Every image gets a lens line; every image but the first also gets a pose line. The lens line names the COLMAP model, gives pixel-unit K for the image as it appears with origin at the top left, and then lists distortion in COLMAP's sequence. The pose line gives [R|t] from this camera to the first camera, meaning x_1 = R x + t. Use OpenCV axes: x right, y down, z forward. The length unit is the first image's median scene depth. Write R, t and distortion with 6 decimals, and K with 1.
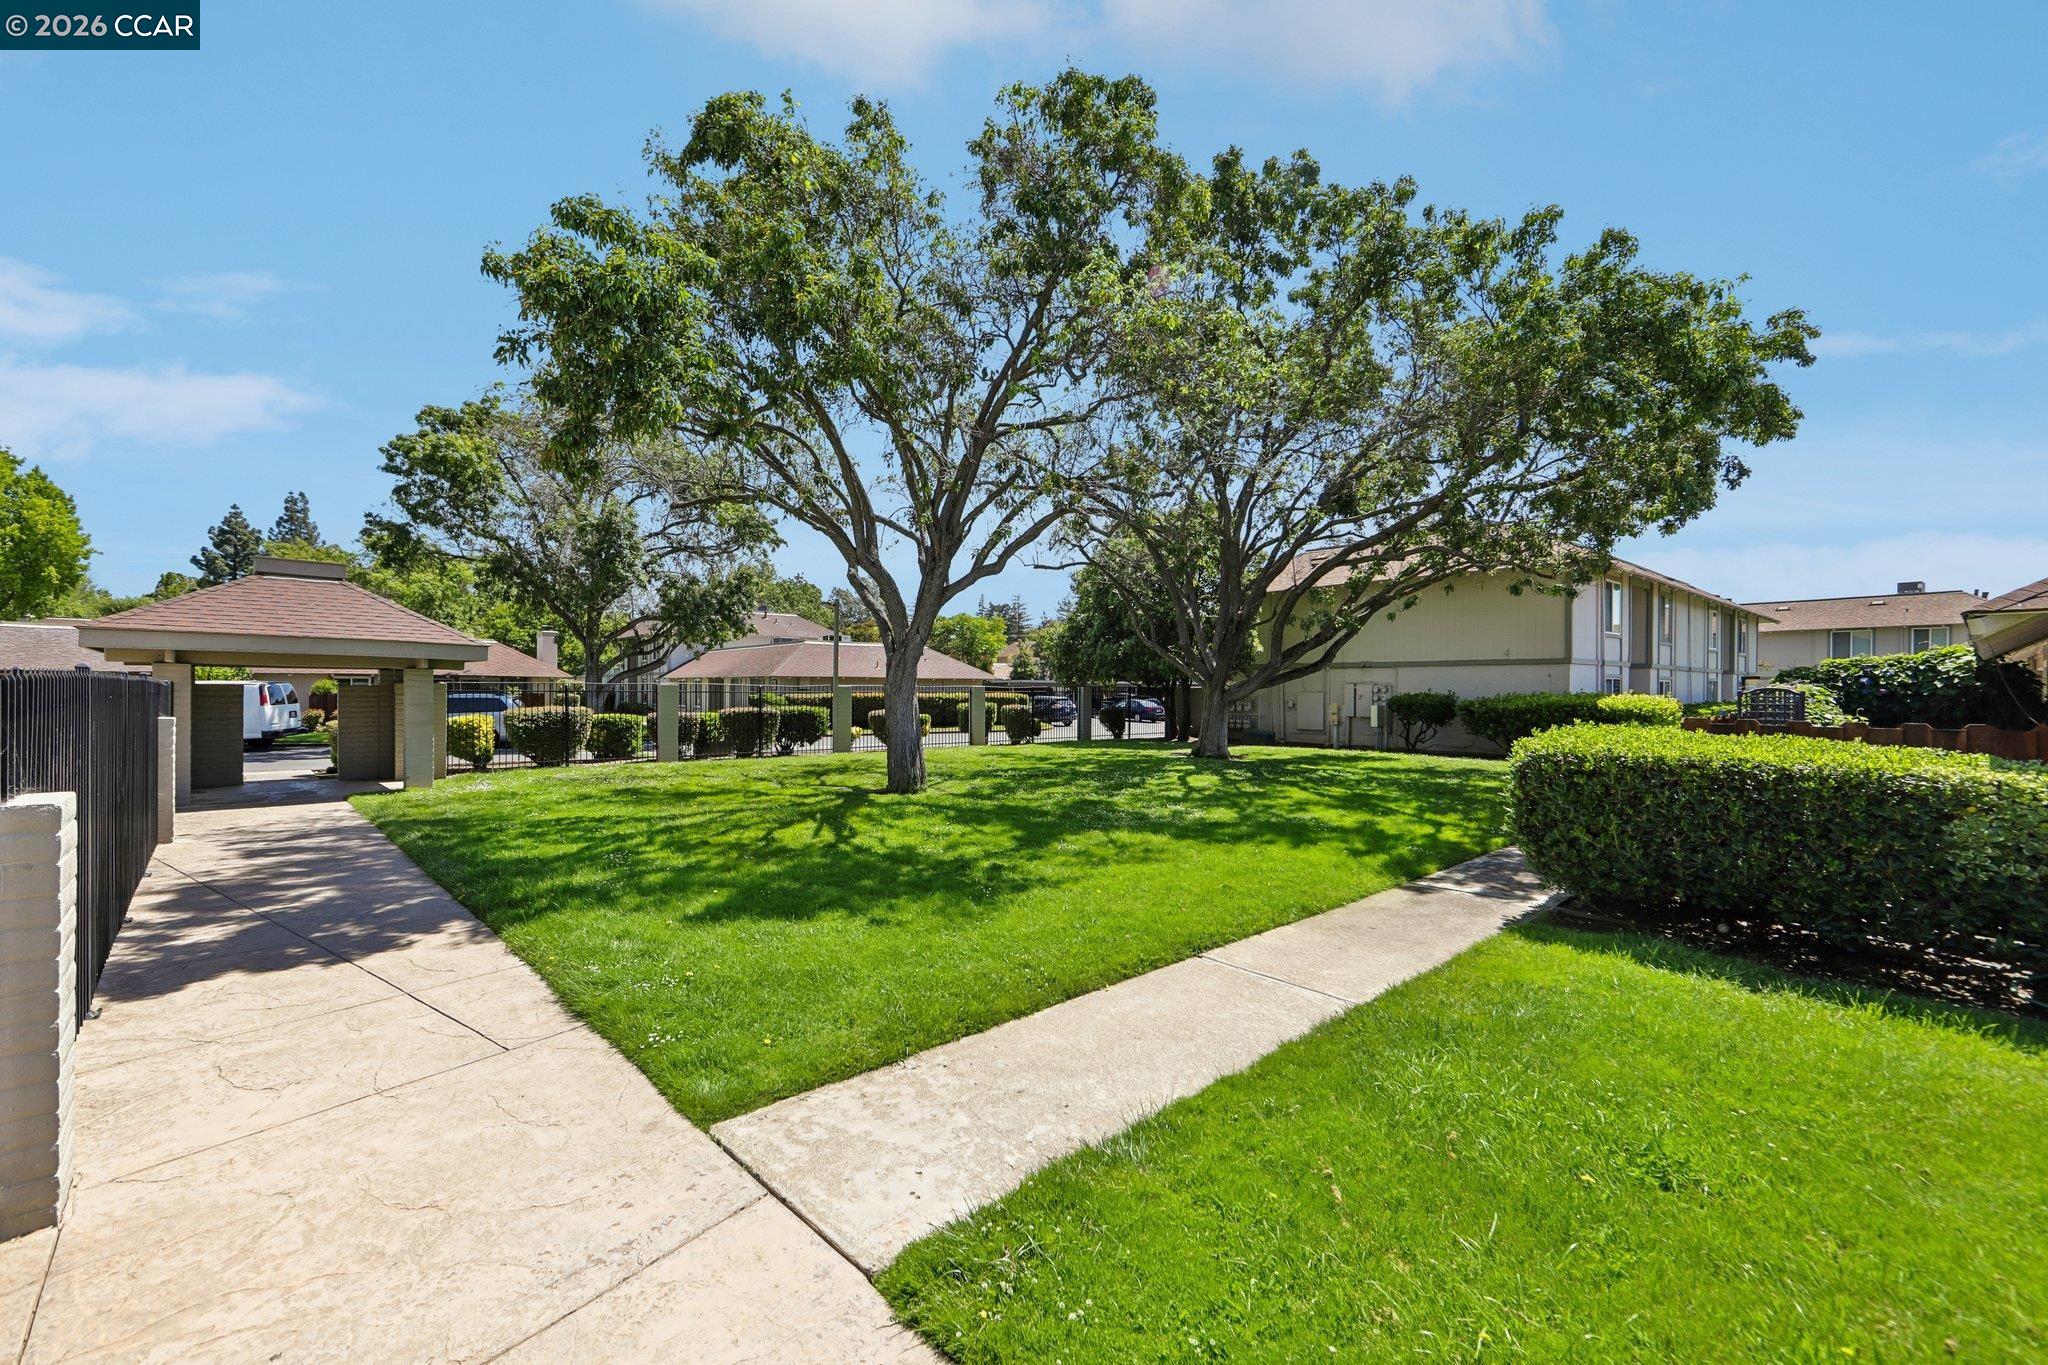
lens RADIAL K [[823.5, 0, 1020.0], [0, 823.5, 693.4], [0, 0, 1]] dist [-0.013396, 0.002546]
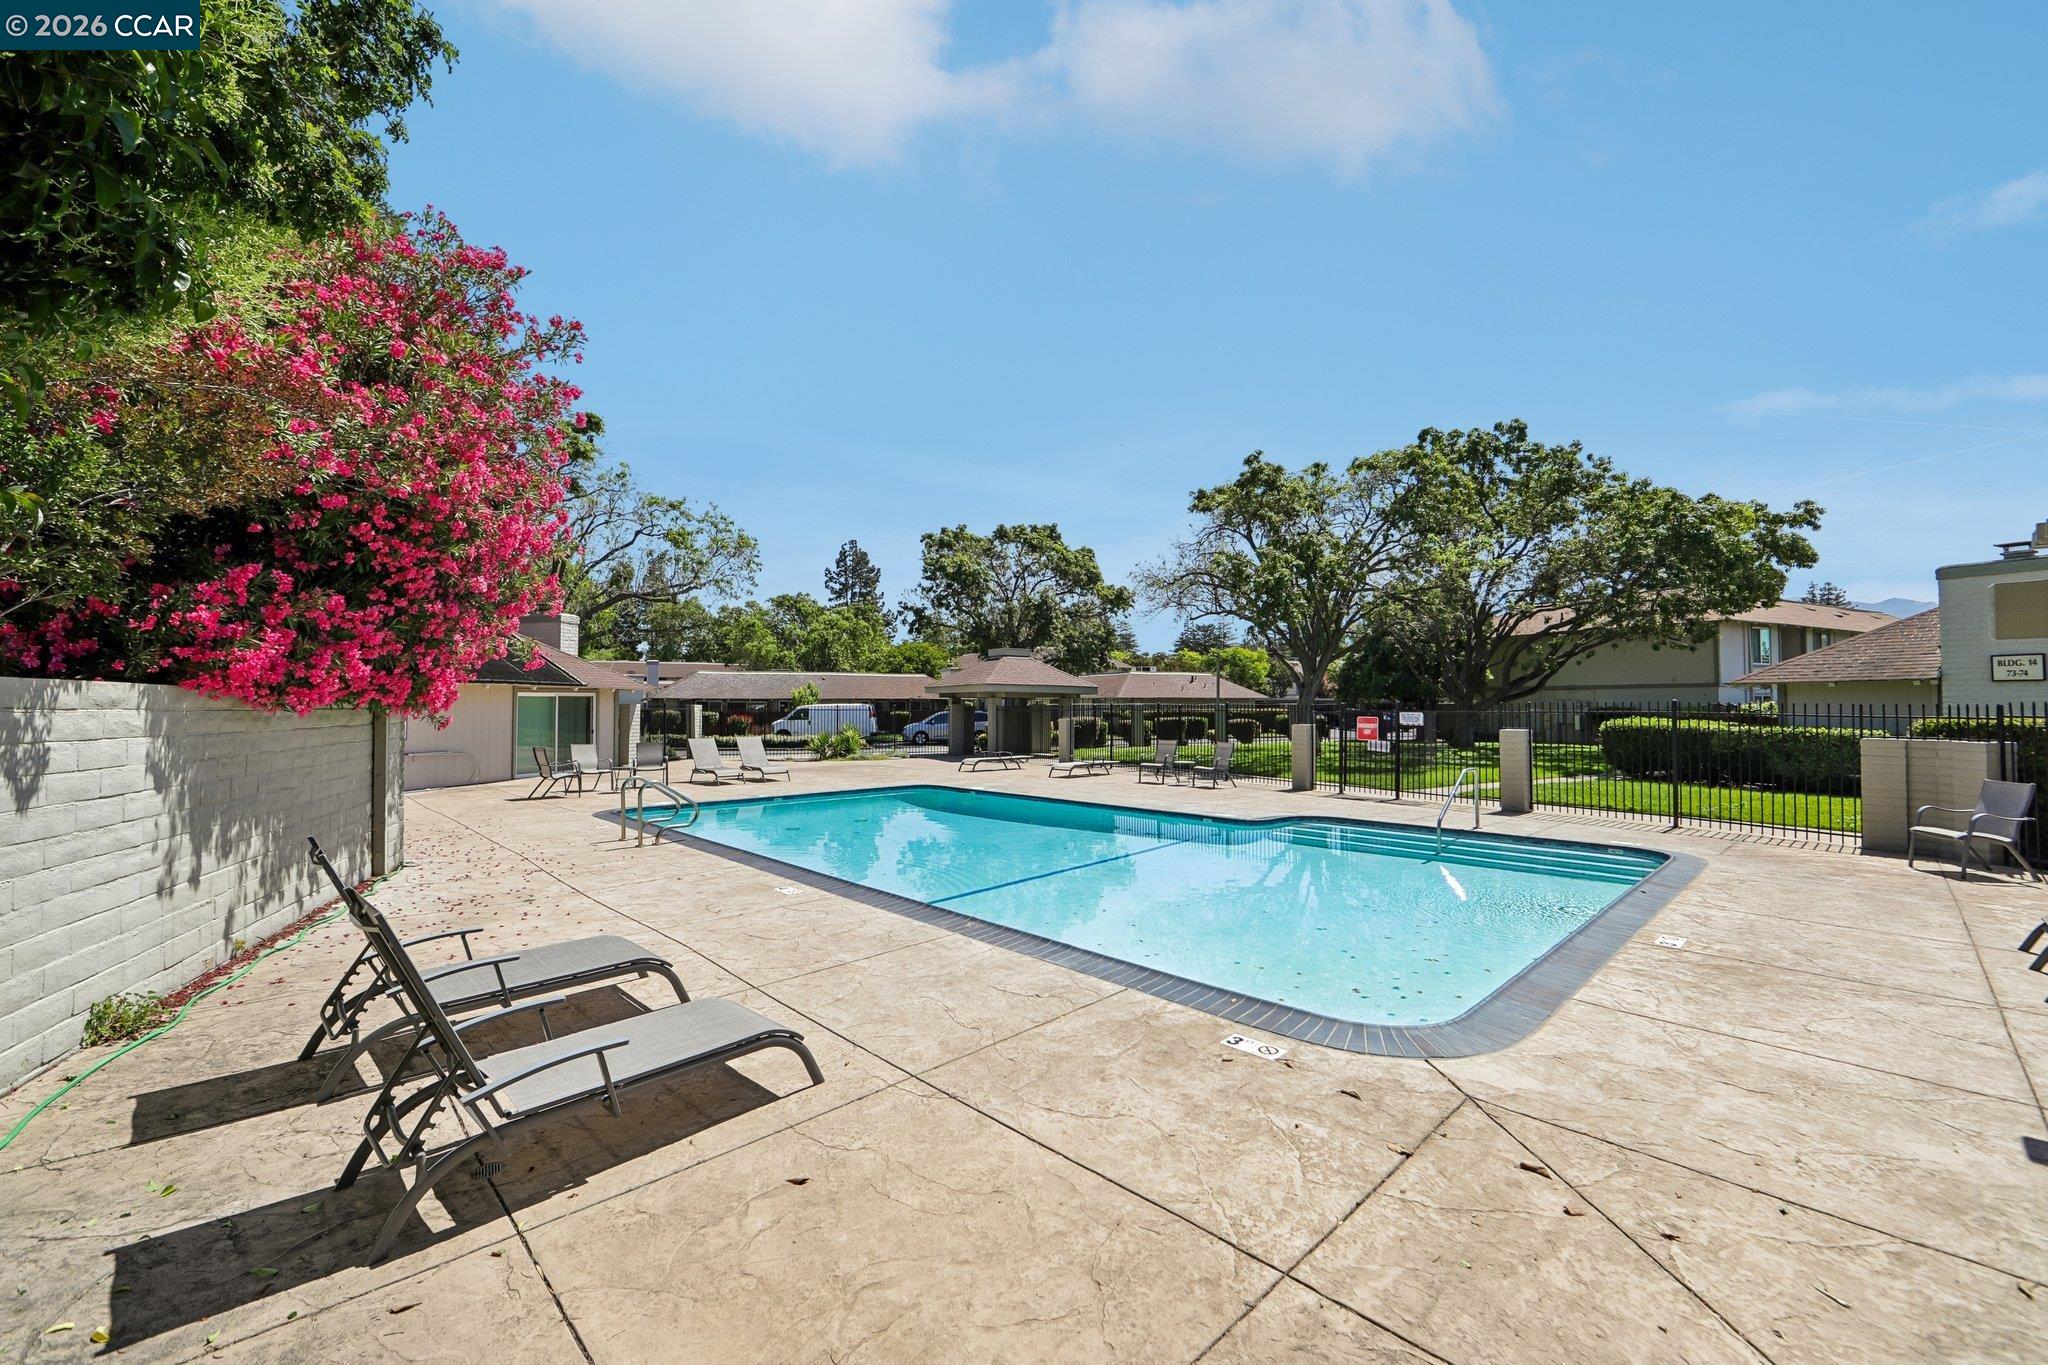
lens RADIAL K [[823.5, 0, 1022.9], [0, 823.5, 686.1], [0, 0, 1]] dist [-0.013396, 0.002546]
pose [[0.976057, -0.011159, -0.217226, -0.290269], [0.004886, 0.999556, -0.029395, 0.001494], [0.217458, 0.027630, 0.975679, -0.856261]]
